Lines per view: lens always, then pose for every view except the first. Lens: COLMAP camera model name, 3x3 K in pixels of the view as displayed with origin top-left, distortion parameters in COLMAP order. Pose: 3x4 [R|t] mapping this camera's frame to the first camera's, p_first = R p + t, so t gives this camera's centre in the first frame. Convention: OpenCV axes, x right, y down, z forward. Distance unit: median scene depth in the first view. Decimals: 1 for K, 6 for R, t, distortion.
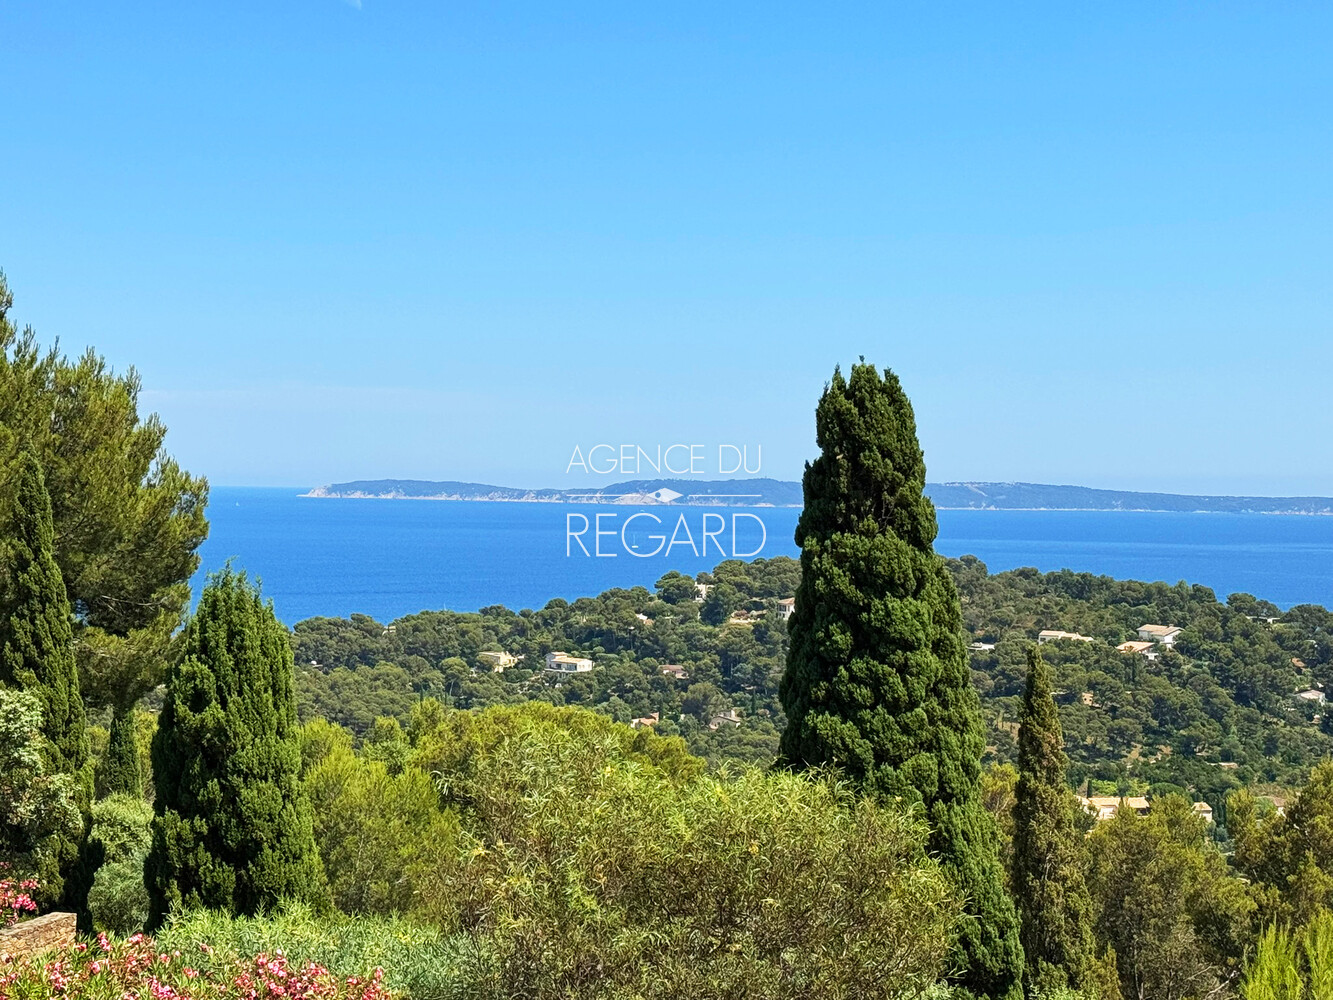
lens RADIAL K [[2394.7, 0, 666.5], [0, 2394.7, 500.0], [0, 0, 1]] dist [0.143406, -0.197221]
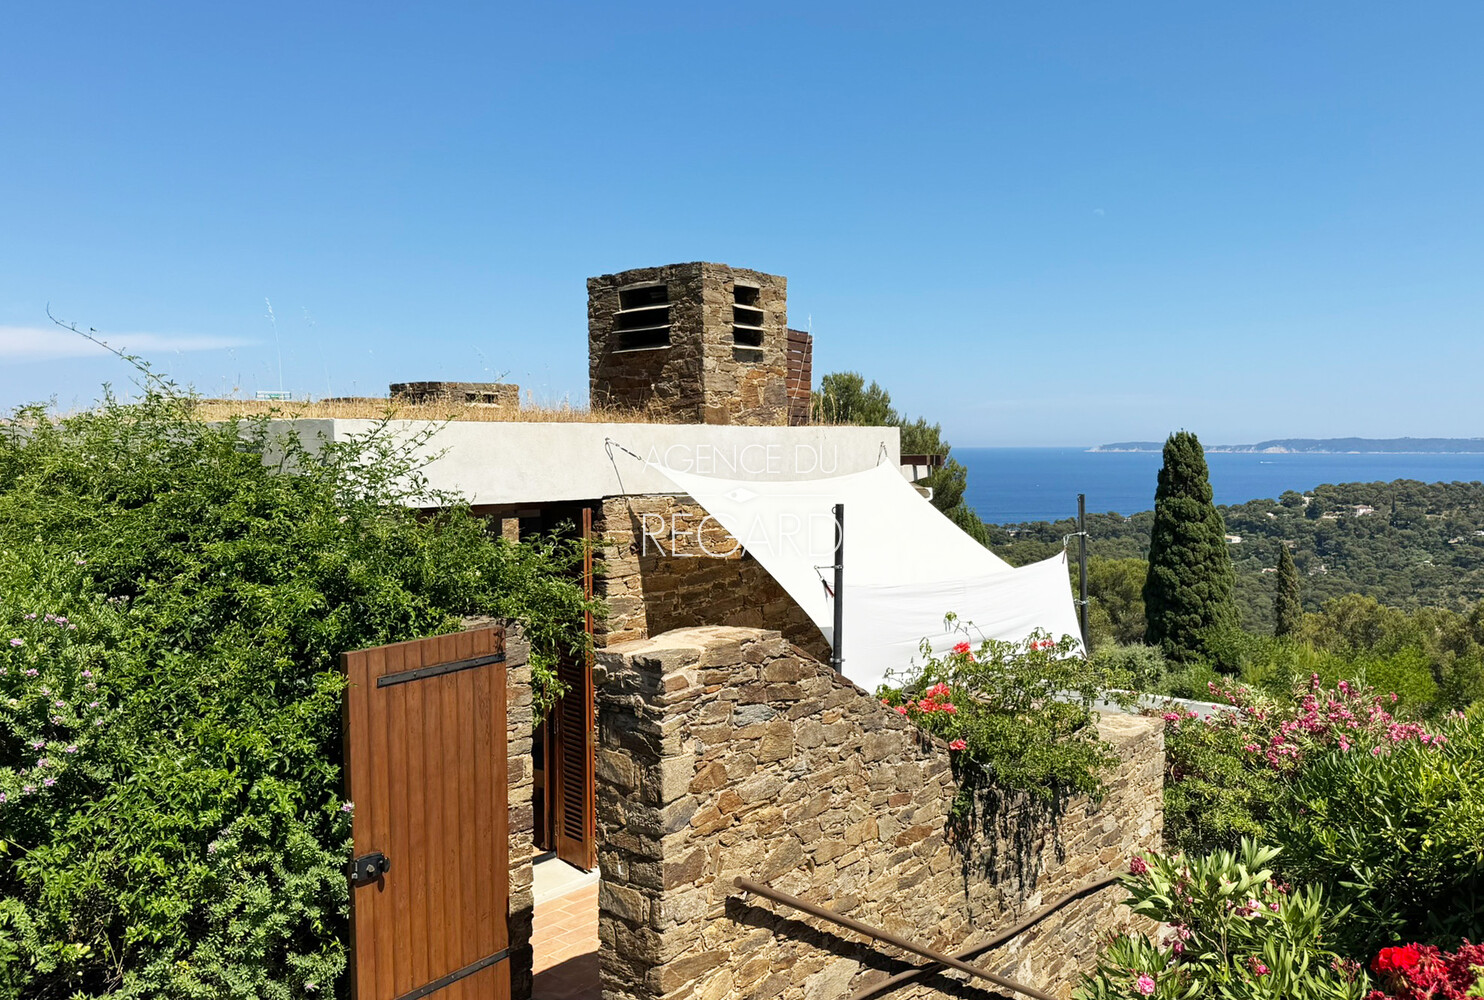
lens RADIAL K [[1189.5, 0, 742.0], [0, 1189.5, 500.0], [0, 0, 1]] dist [0.001199, 0.000219]
pose [[0.905659, 0.005307, -0.423973, 0.065065], [0.011516, 0.999245, 0.037106, -0.011789], [0.423850, -0.038488, 0.904914, -0.118948]]
